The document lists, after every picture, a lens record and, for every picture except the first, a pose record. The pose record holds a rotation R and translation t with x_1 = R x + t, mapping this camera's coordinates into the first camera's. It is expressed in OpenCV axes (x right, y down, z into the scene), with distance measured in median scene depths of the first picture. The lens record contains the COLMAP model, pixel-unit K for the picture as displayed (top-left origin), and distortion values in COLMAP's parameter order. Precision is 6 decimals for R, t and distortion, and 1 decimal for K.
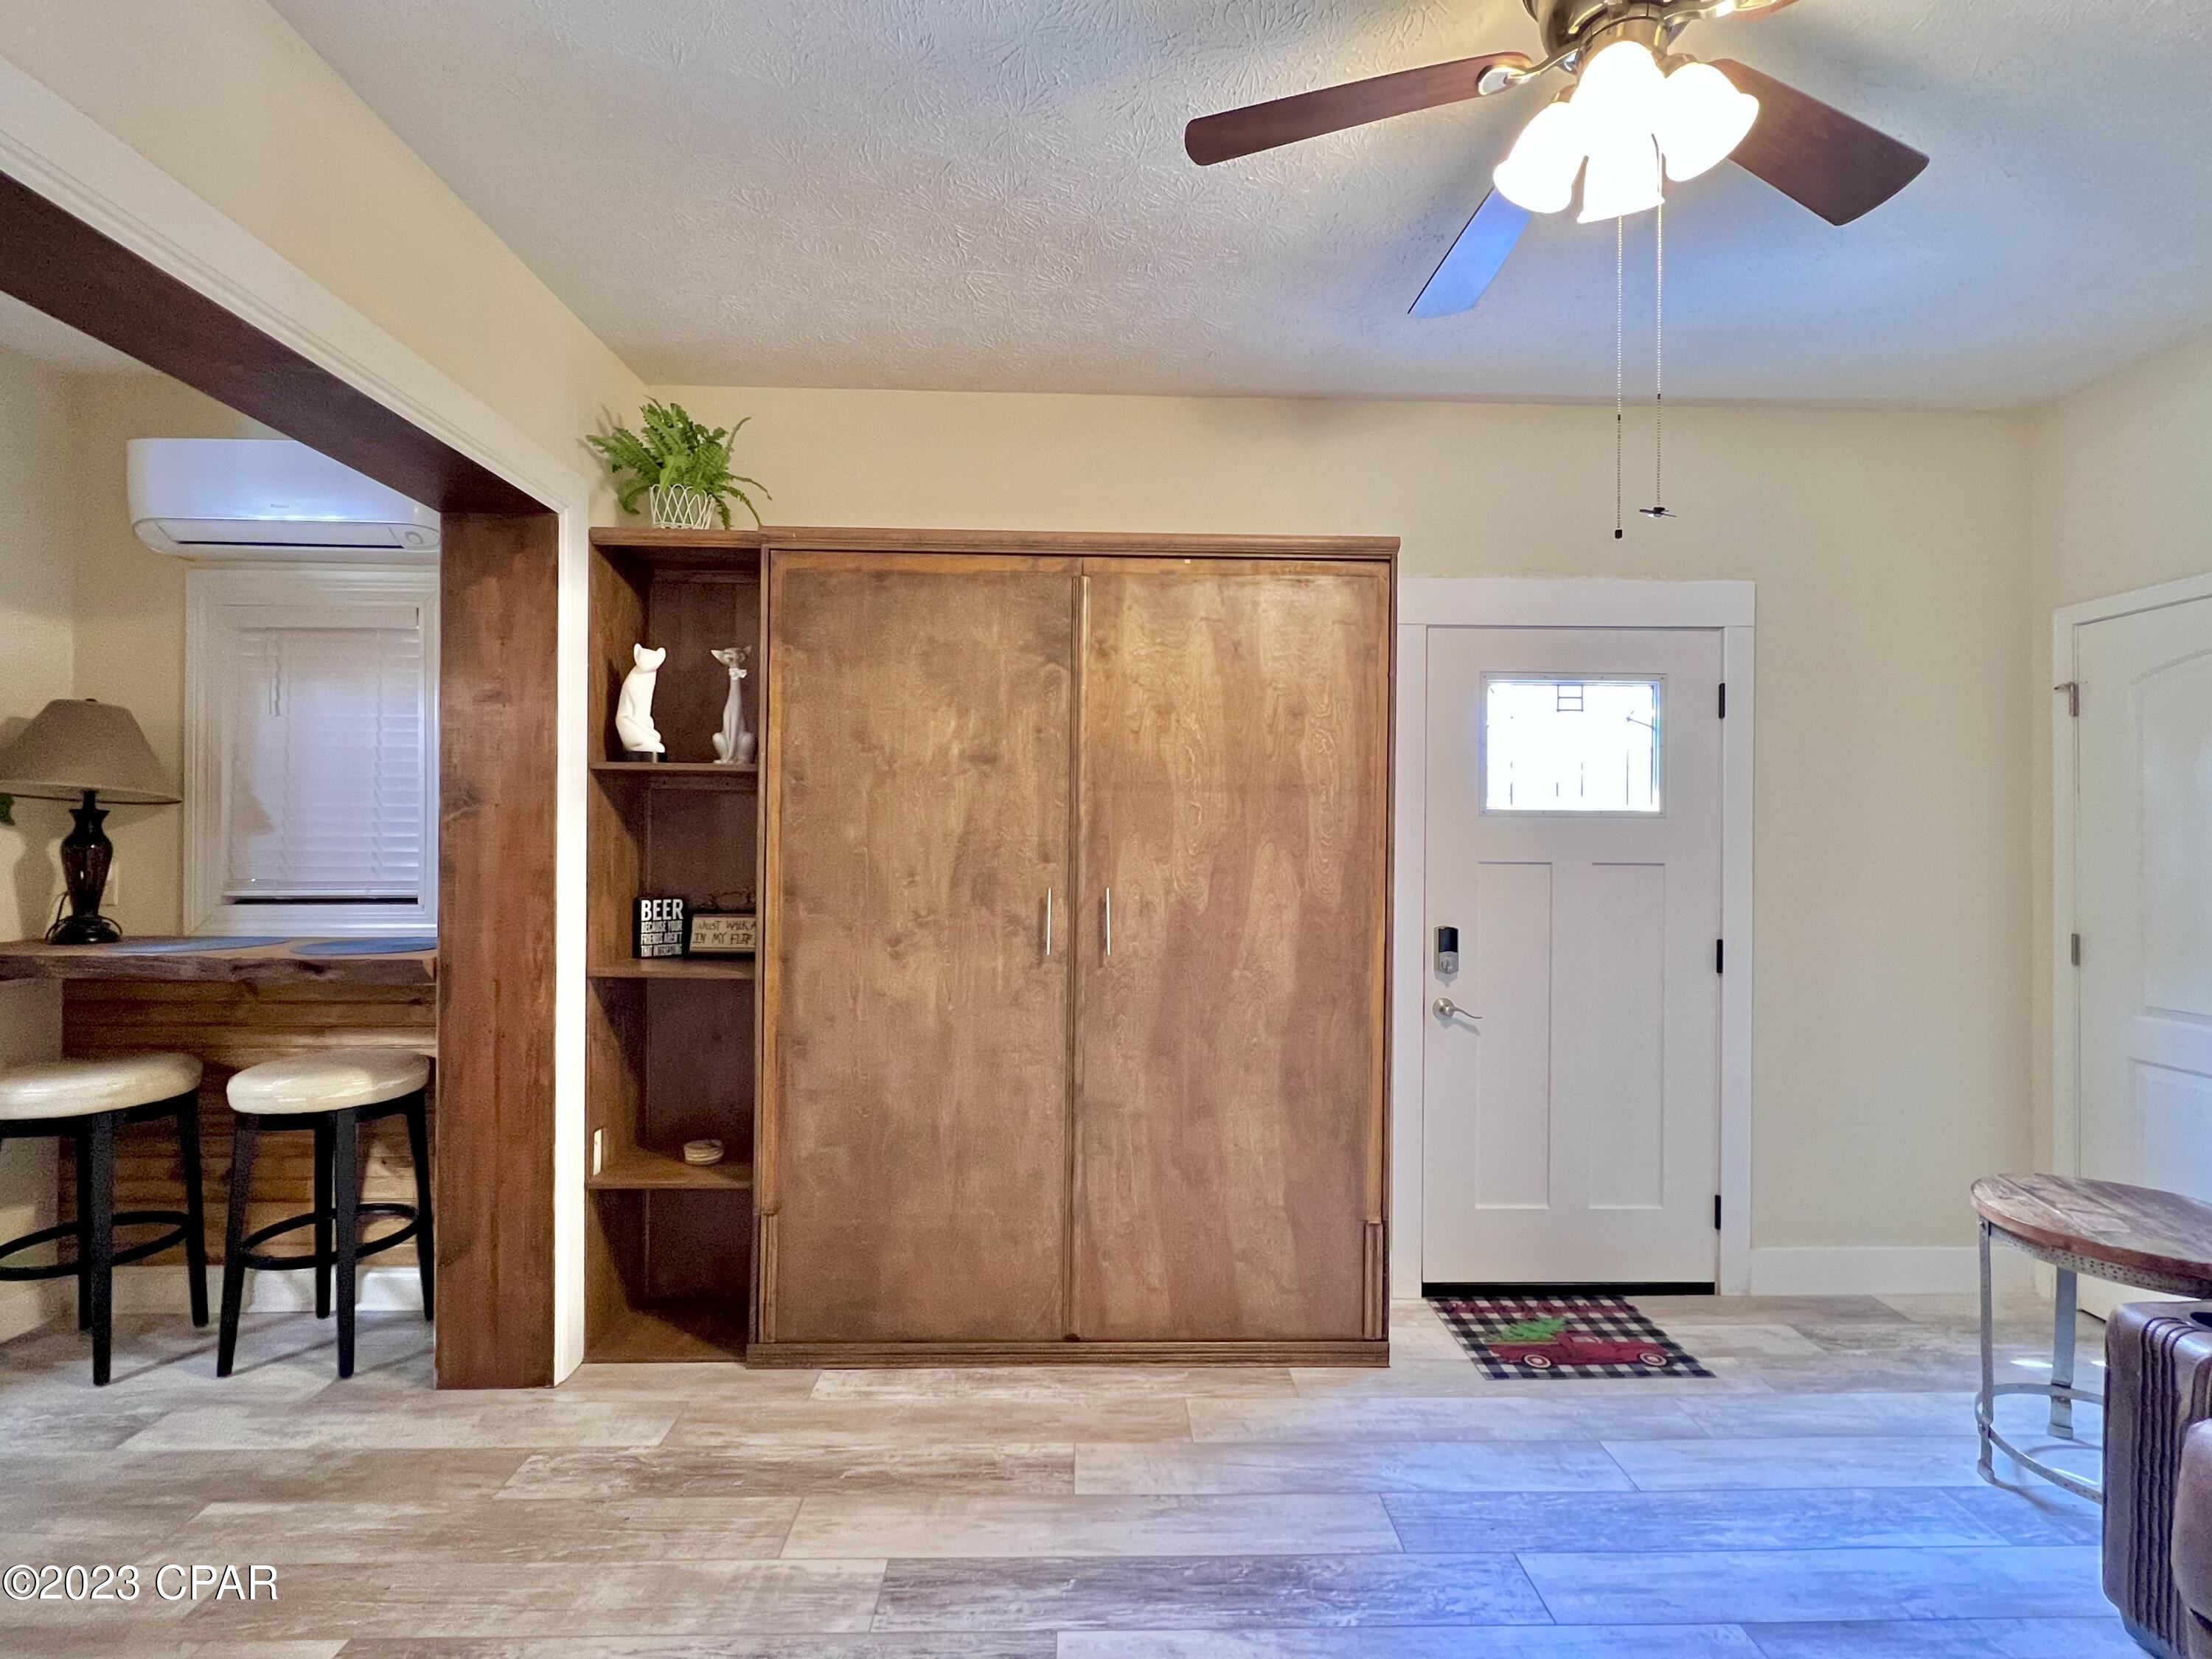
lens RADIAL K [[1007.9, 0, 1111.6], [0, 1007.9, 835.2], [0, 0, 1]] dist [-0.000812, 0.001028]
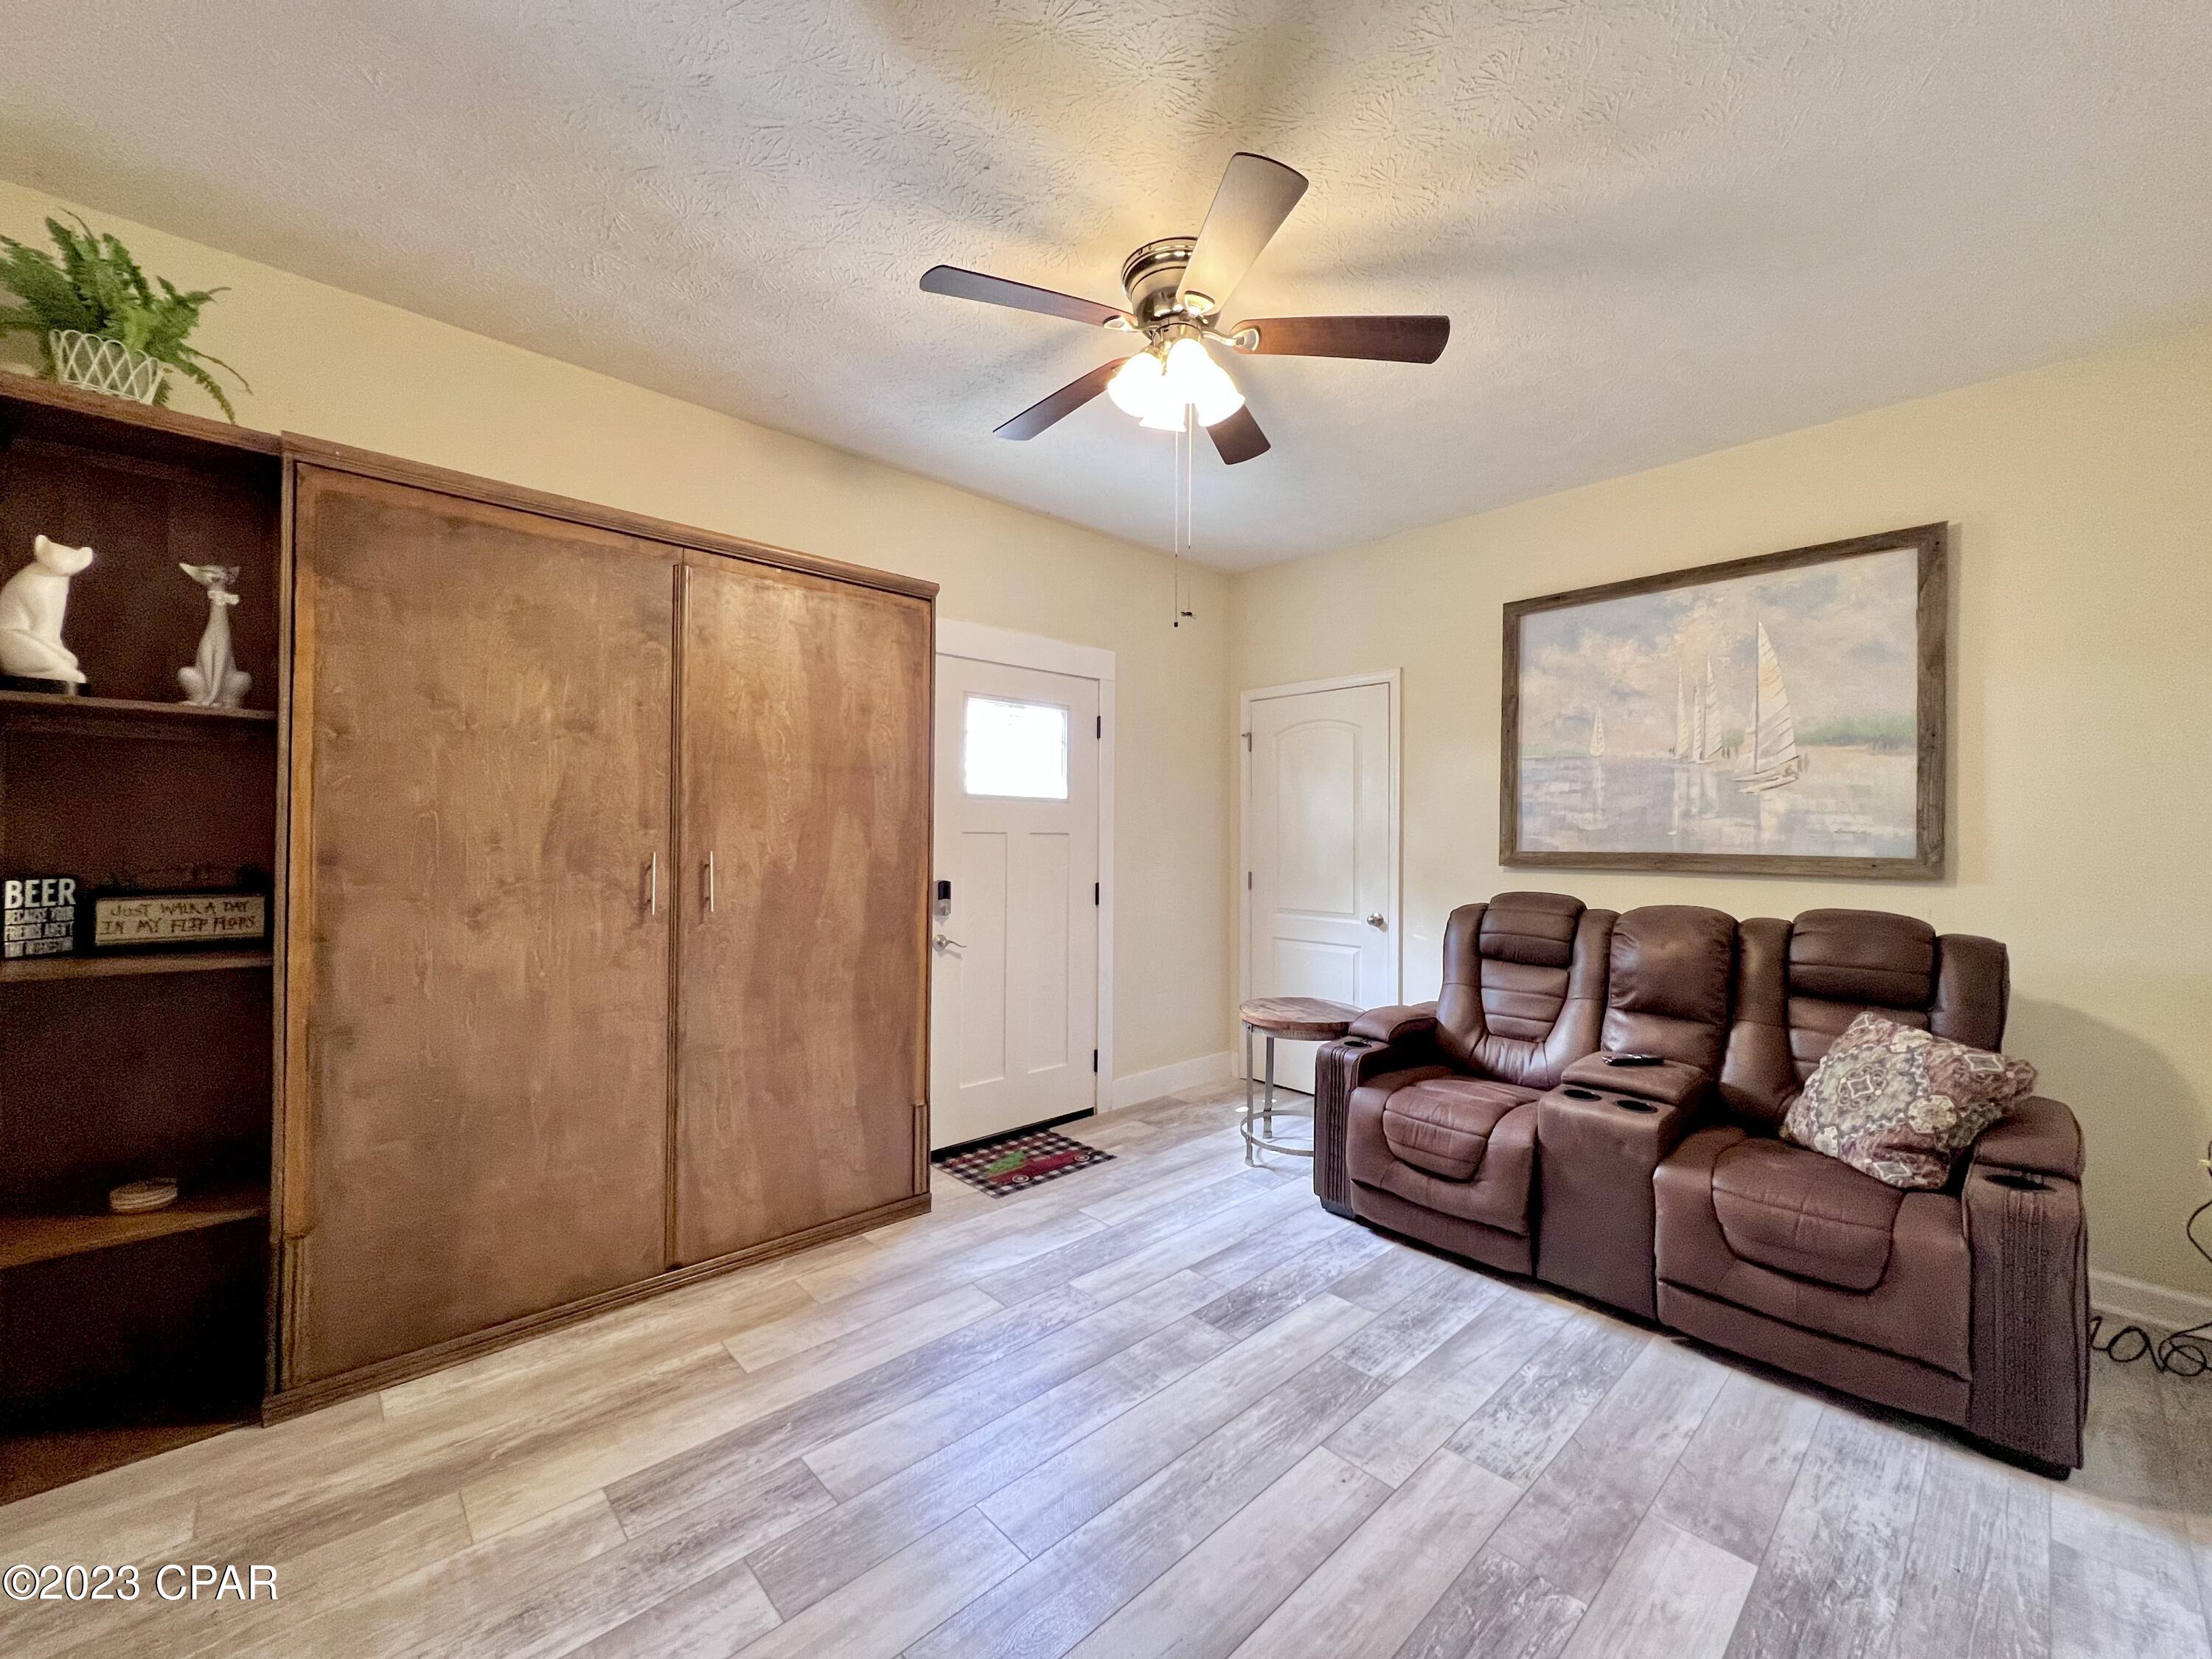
lens RADIAL K [[883.6, 0, 1110.0], [0, 883.6, 833.2], [0, 0, 1]] dist [-0.002198, 0.001019]
pose [[0.747733, 0.000318, 0.664000, -0.319222], [-0.003953, 0.999984, 0.003972, 0.026403], [-0.663988, -0.005595, 0.747722, -0.019182]]
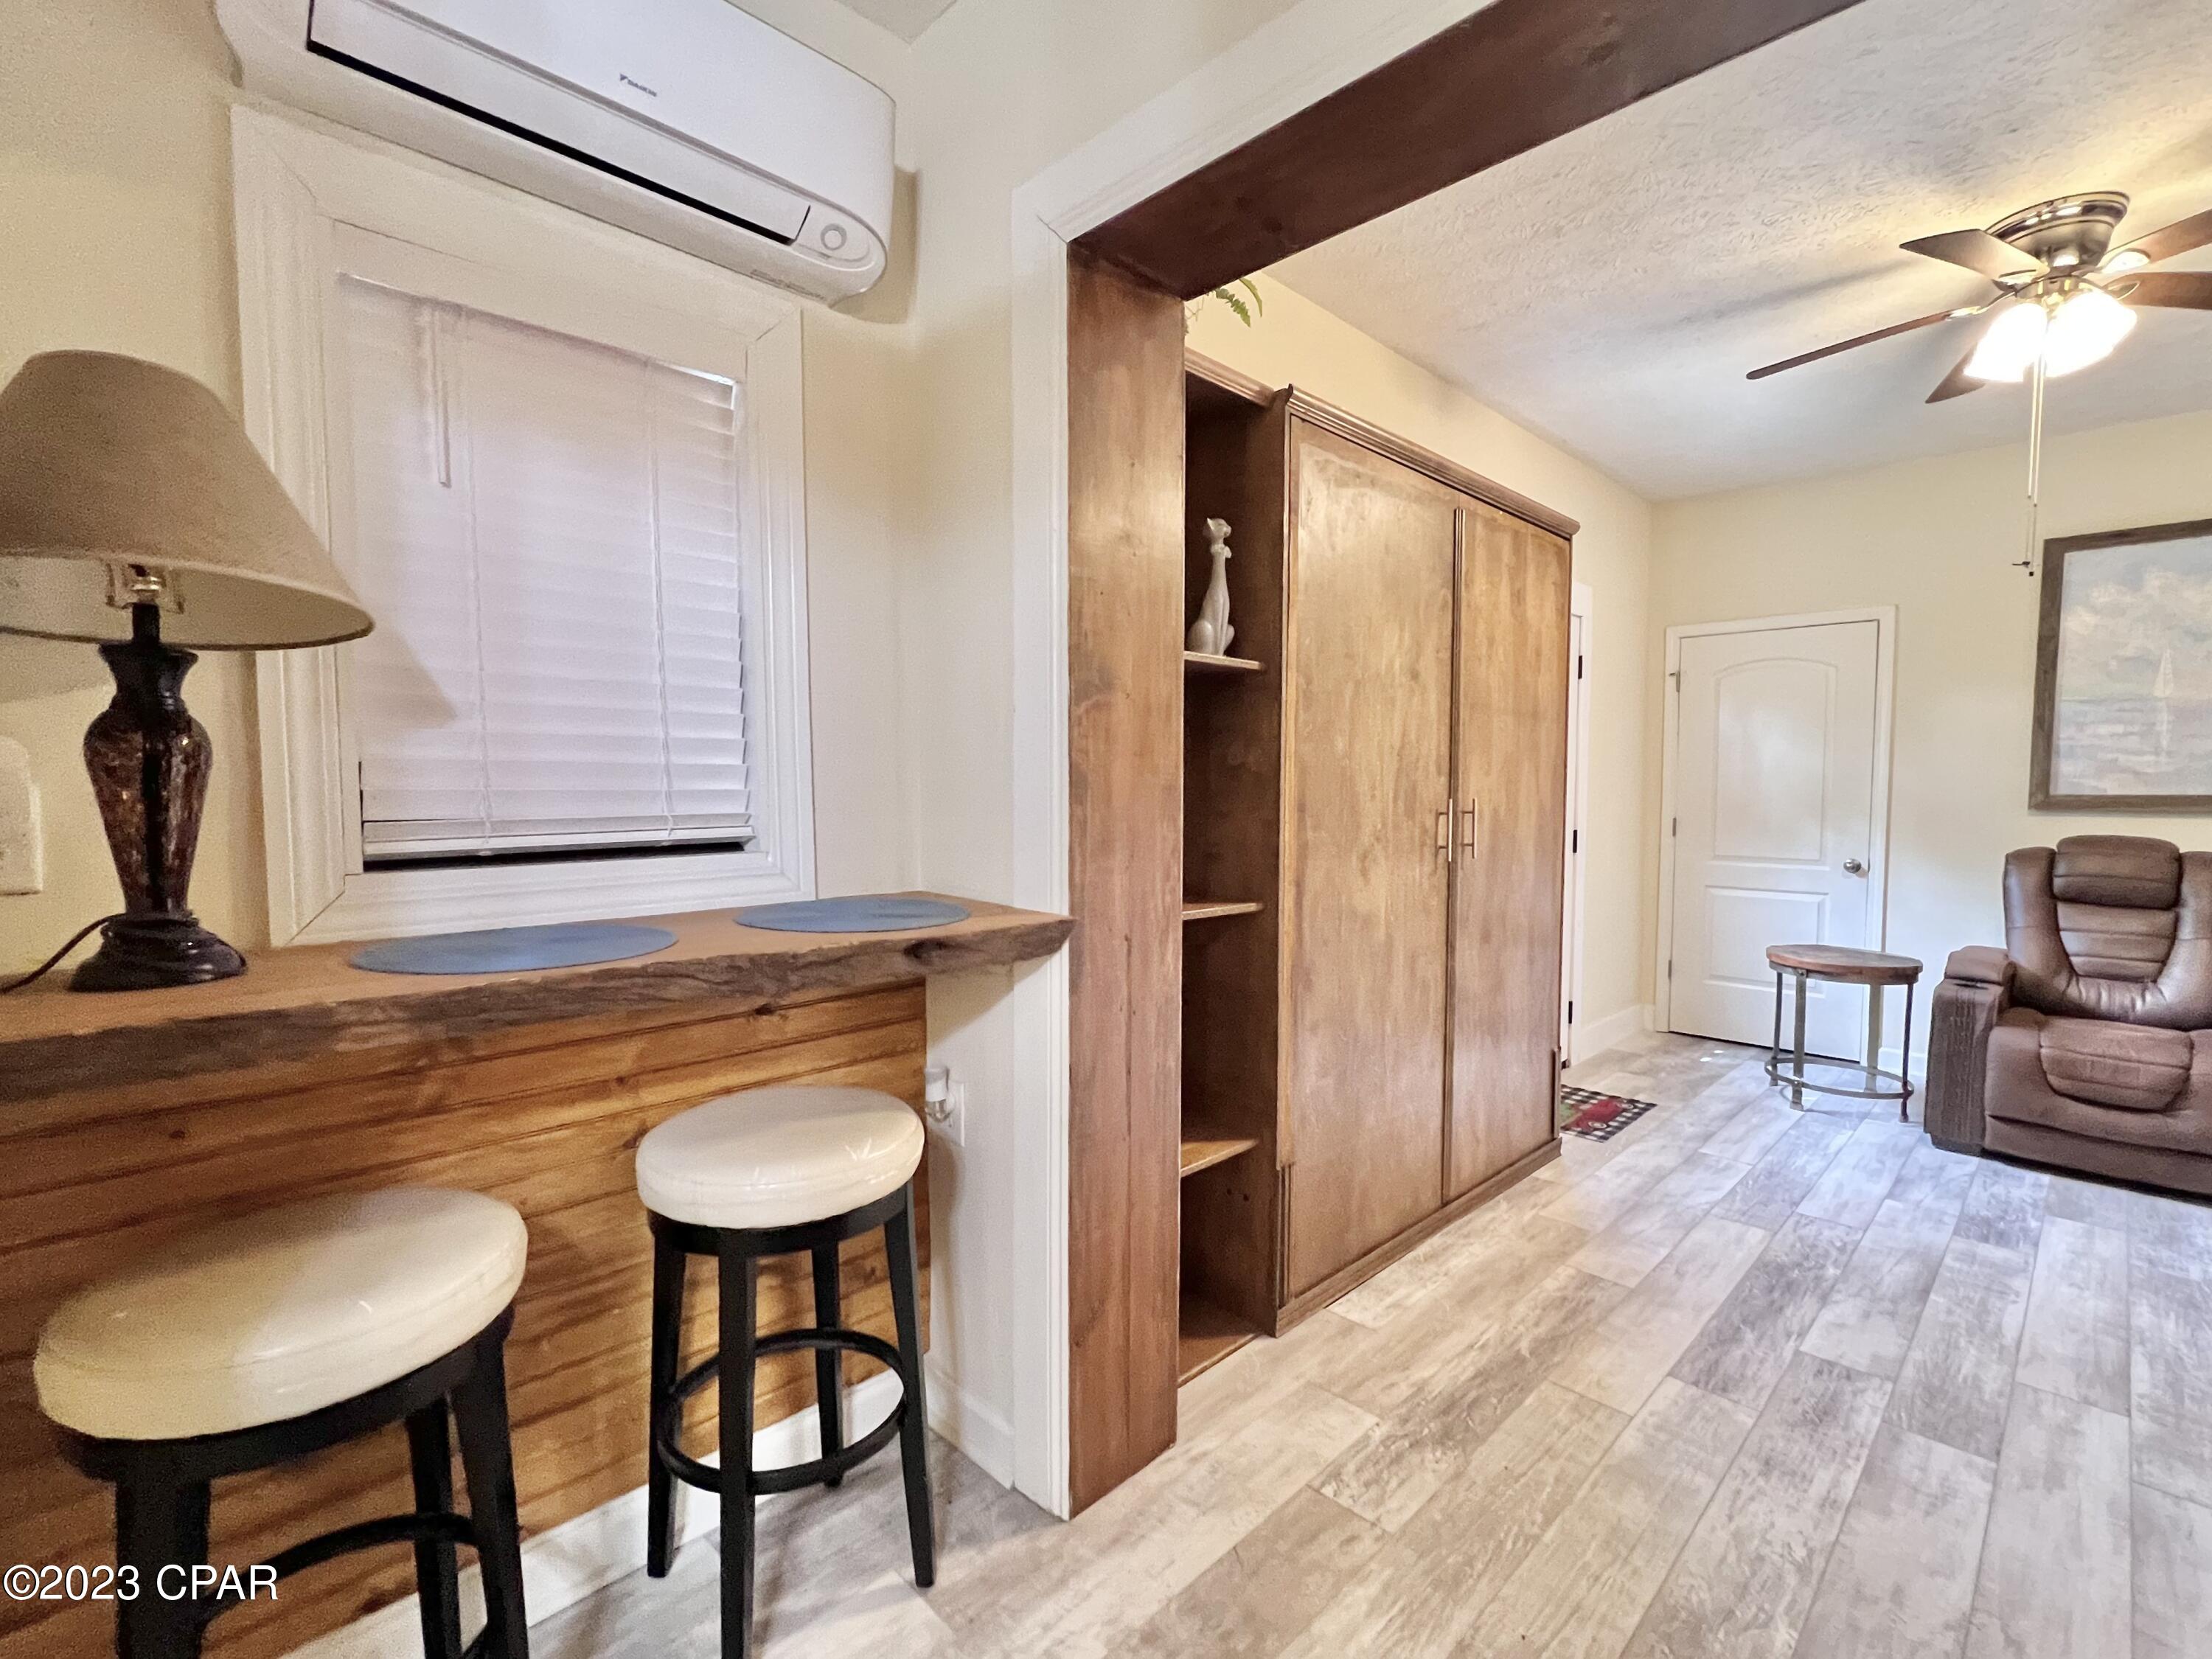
lens RADIAL K [[1007.9, 0, 1111.6], [0, 1007.9, 835.2], [0, 0, 1]] dist [-0.000812, 0.001028]
pose [[0.726253, -0.041990, 0.686144, -1.057272], [0.000803, 0.998184, 0.060236, 0.025171], [-0.687427, -0.043195, 0.724968, 0.461516]]
